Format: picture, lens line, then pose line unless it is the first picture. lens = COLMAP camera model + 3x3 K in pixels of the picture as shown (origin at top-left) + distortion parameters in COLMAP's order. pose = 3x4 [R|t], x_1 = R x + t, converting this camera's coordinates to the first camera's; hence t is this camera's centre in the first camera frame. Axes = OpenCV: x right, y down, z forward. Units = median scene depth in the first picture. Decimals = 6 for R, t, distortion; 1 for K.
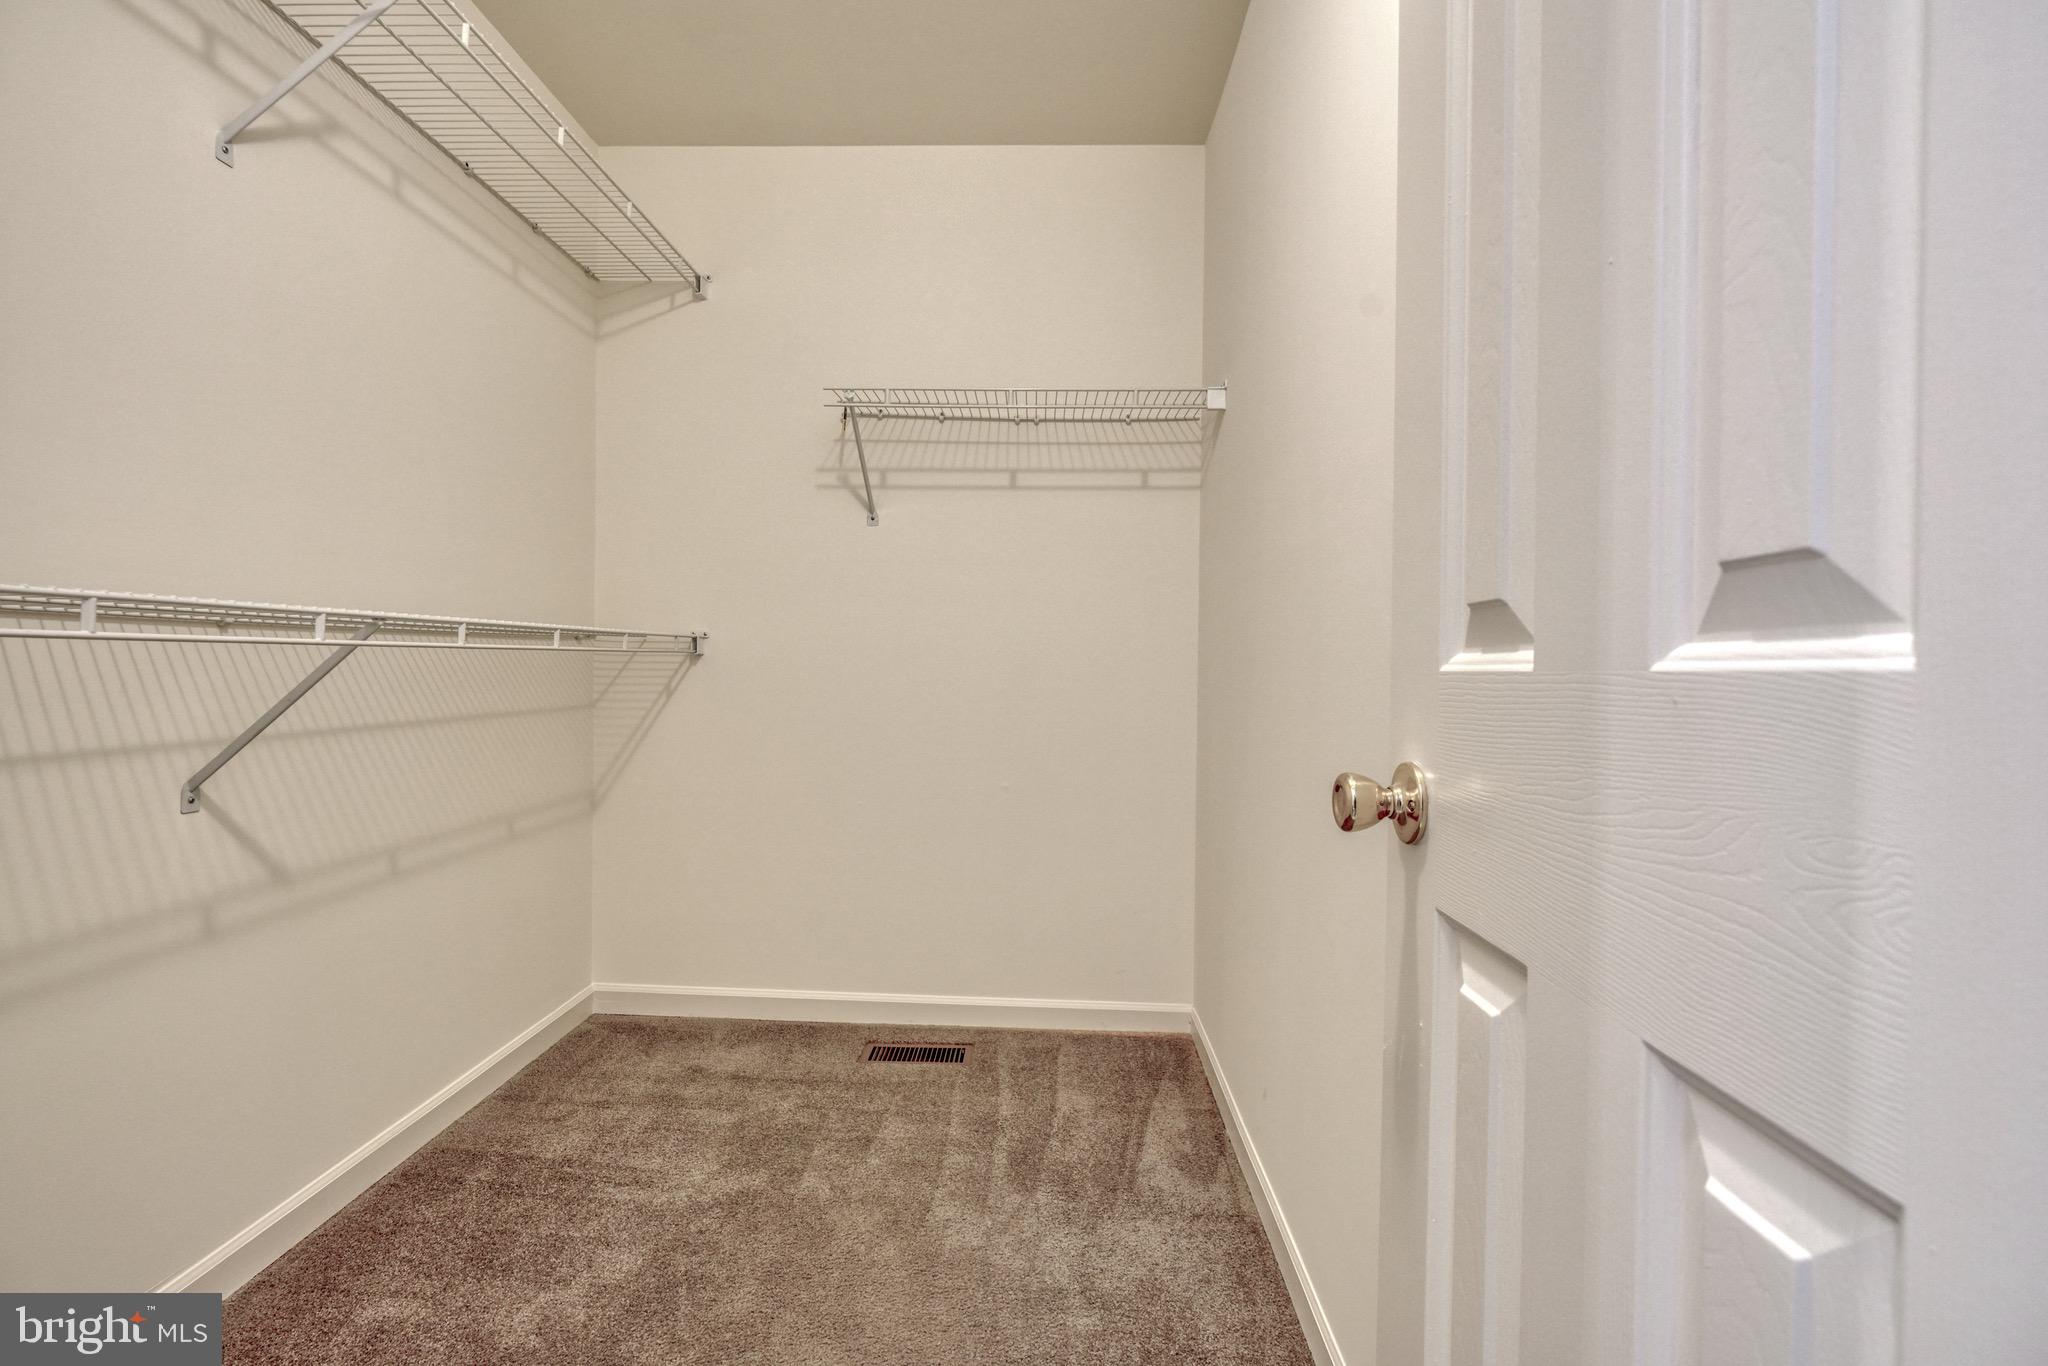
lens RADIAL K [[999.7, 0, 1020.7], [0, 999.7, 679.2], [0, 0, 1]] dist [-0.002004, -0.000118]
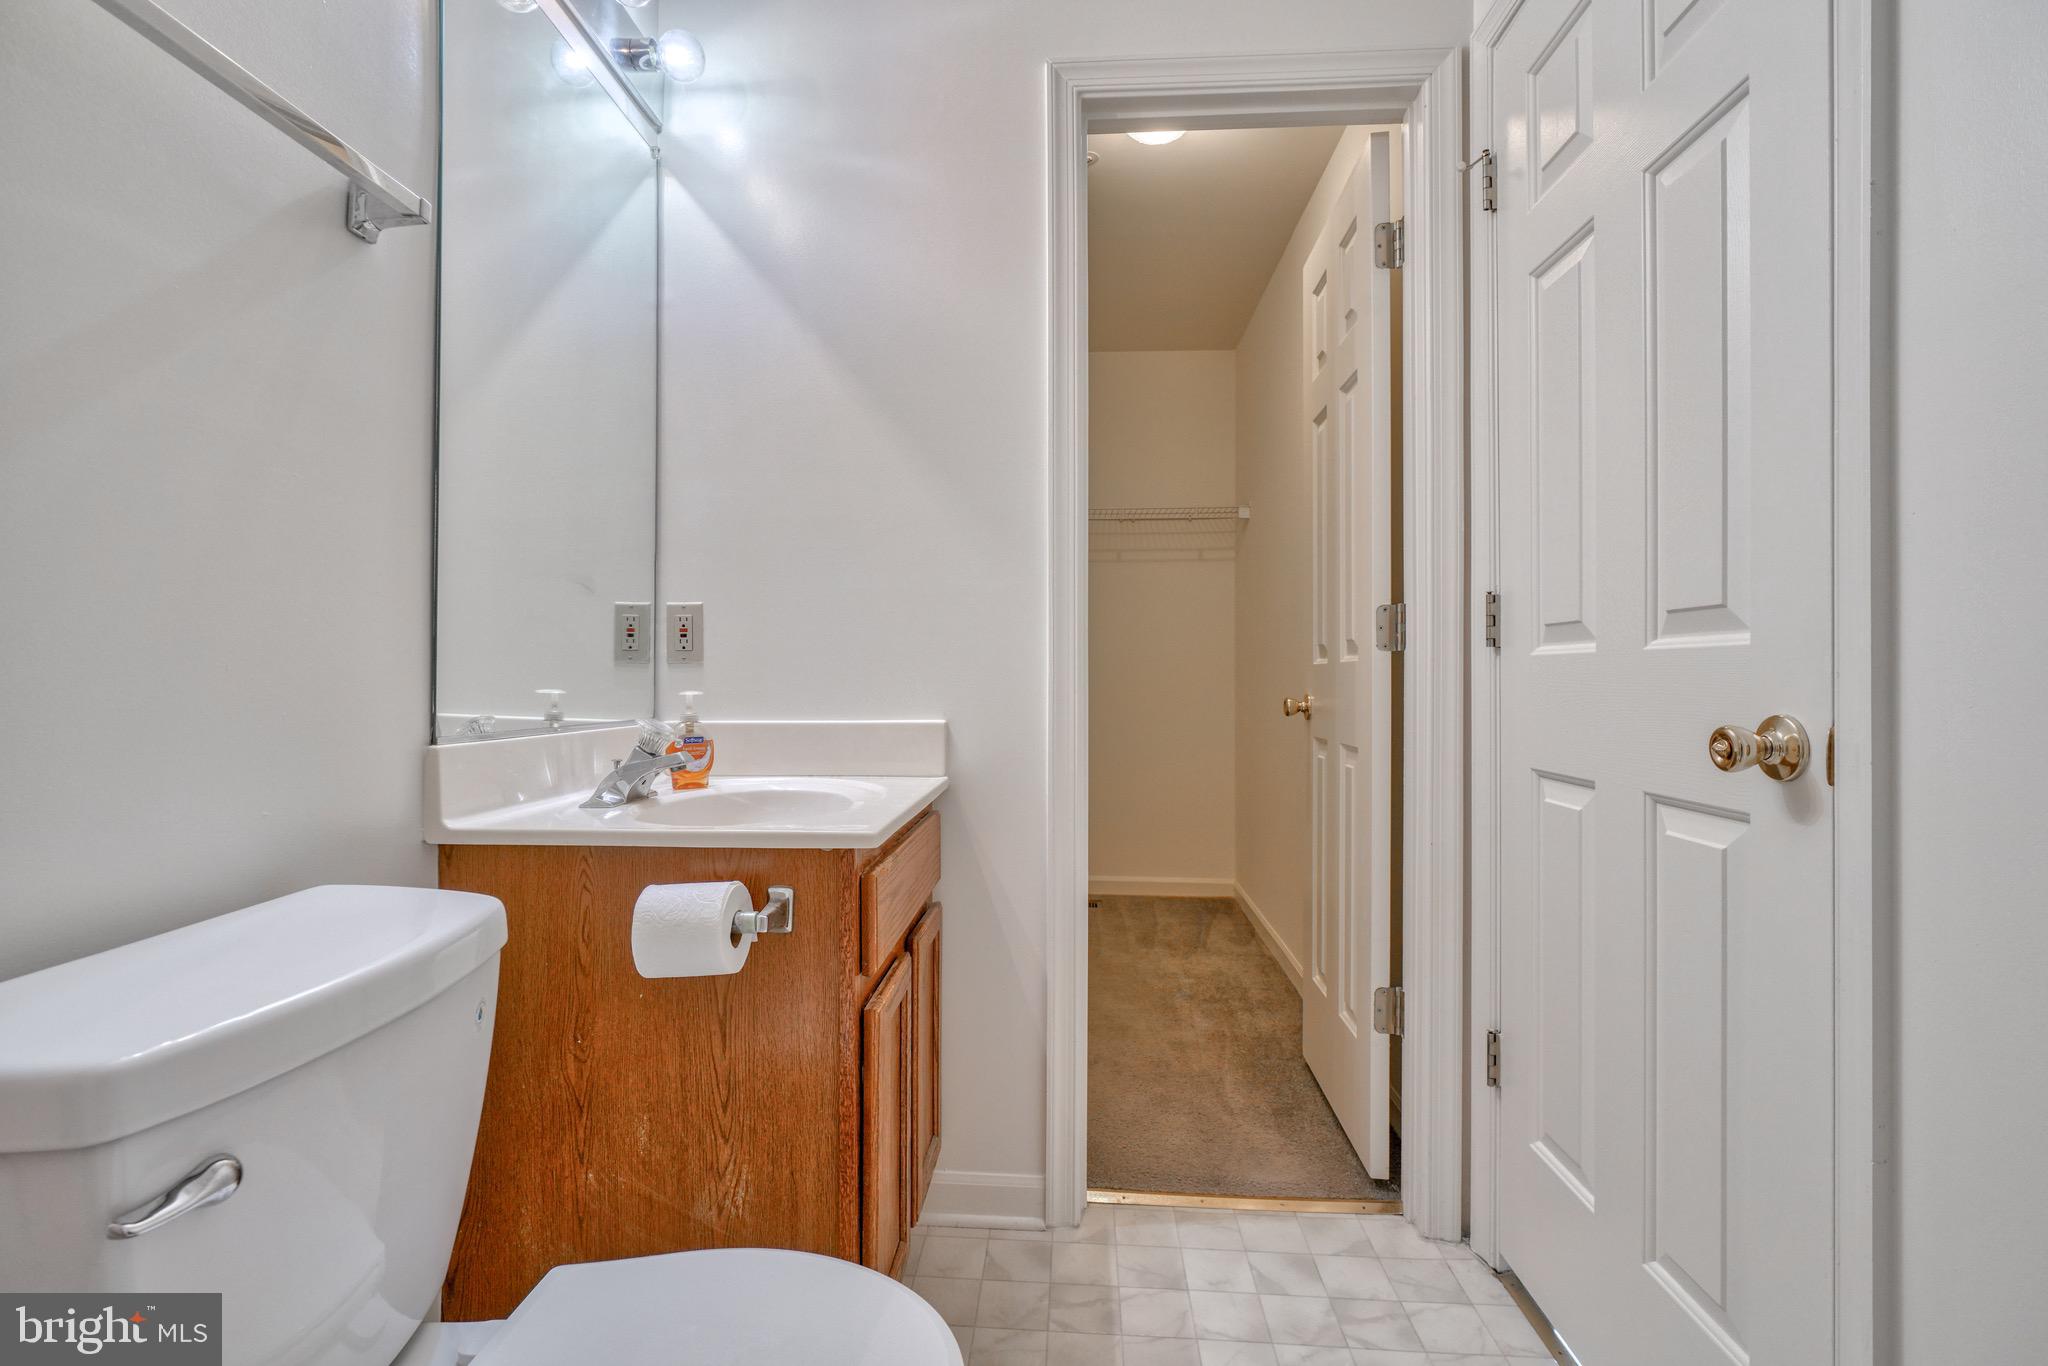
lens RADIAL K [[999.7, 0, 1024.5], [0, 999.7, 676.0], [0, 0, 1]] dist [-0.002004, -0.000118]
pose [[0.999556, -0.012833, -0.026890, -0.153668], [0.012479, 0.999834, -0.013272, 0.020354], [0.027056, 0.012931, 0.999550, -0.801952]]
